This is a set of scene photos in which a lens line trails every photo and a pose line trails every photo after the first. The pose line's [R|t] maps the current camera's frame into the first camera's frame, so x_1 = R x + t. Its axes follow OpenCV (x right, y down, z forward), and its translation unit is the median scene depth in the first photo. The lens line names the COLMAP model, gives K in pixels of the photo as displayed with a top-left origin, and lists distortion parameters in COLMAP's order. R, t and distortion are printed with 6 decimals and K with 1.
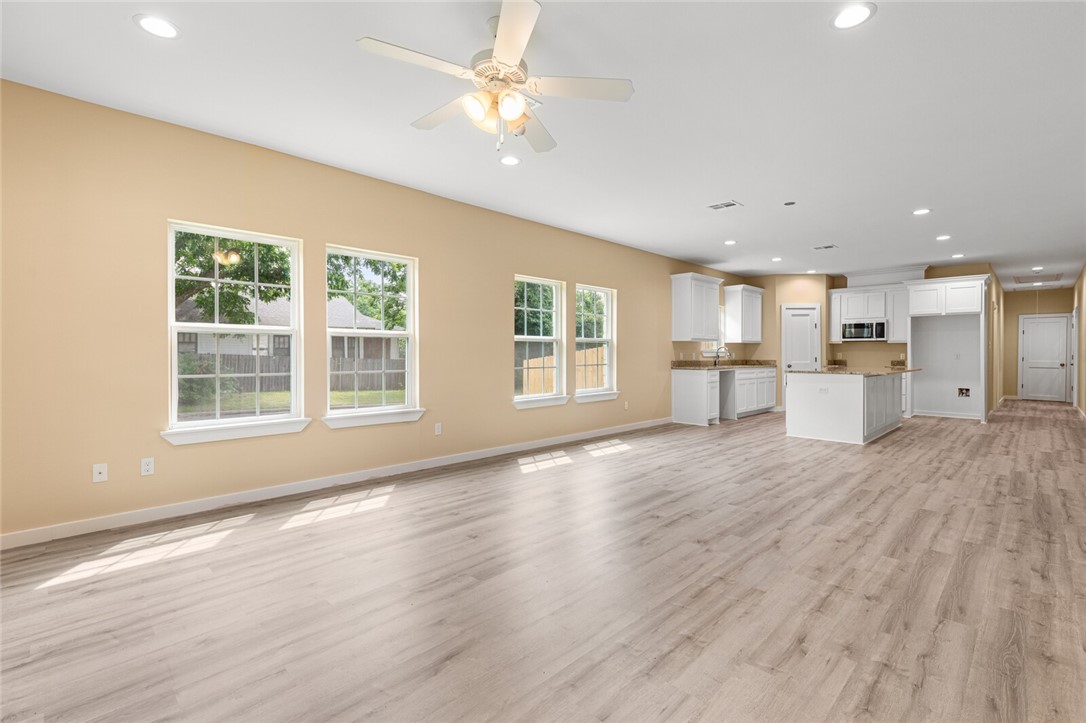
lens RADIAL K [[489.5, 0, 547.7], [0, 489.5, 351.9], [0, 0, 1]] dist [0.009707, -0.000619]
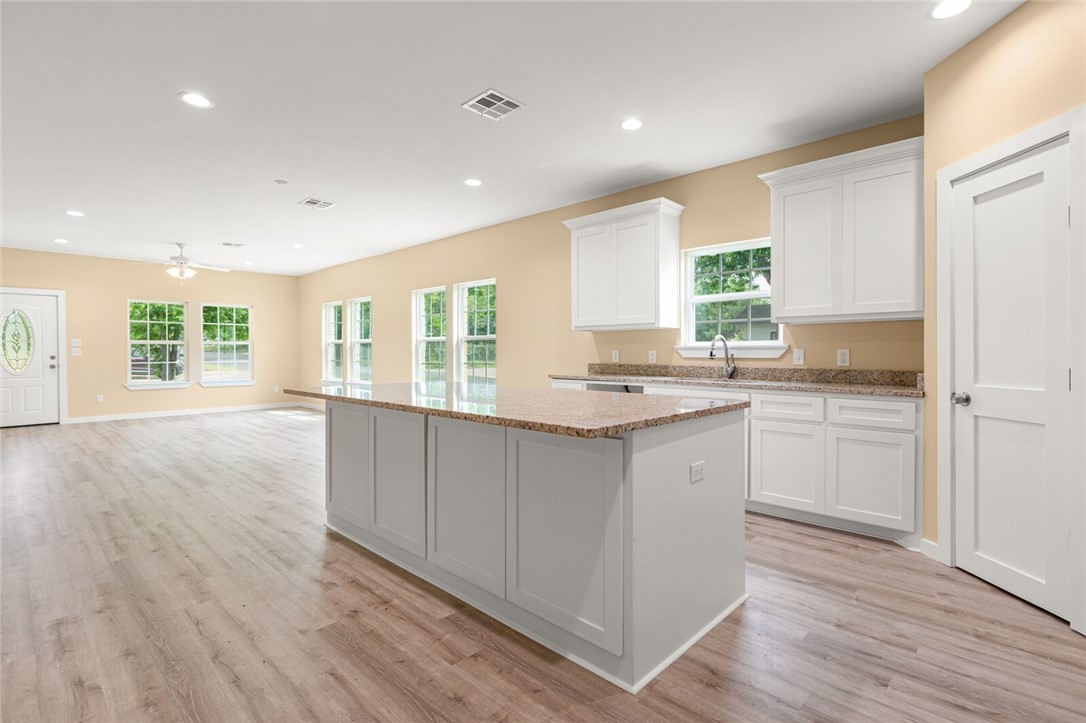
lens RADIAL K [[523.0, 0, 537.1], [0, 523.0, 366.2], [0, 0, 1]] dist [0.005082, 0.001372]
pose [[0.018961, 0.028172, -0.999423, 2.068191], [0.005686, 0.999584, 0.028284, 0.006876], [0.999804, -0.006219, 0.018792, 2.035235]]
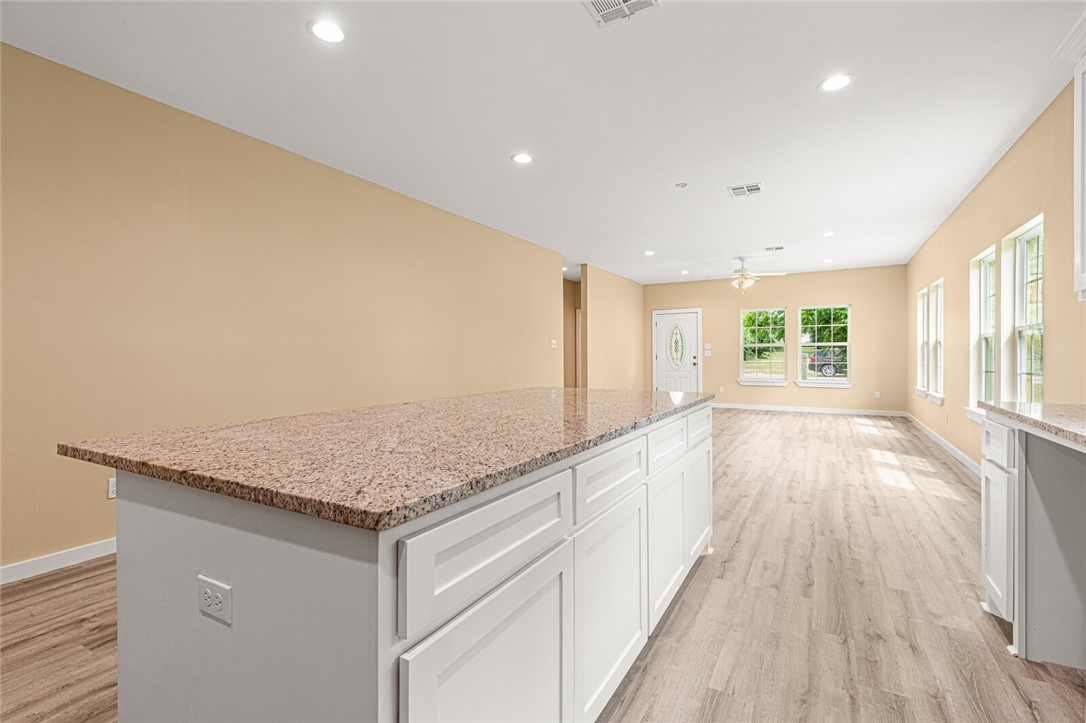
lens RADIAL K [[489.5, 0, 549.6], [0, 489.5, 356.1], [0, 0, 1]] dist [0.009707, -0.000619]
pose [[-0.963889, 0.003680, -0.266279, 1.362594], [0.003864, 0.999993, -0.000164, 0.011085], [0.266276, -0.001187, -0.963896, 2.553697]]
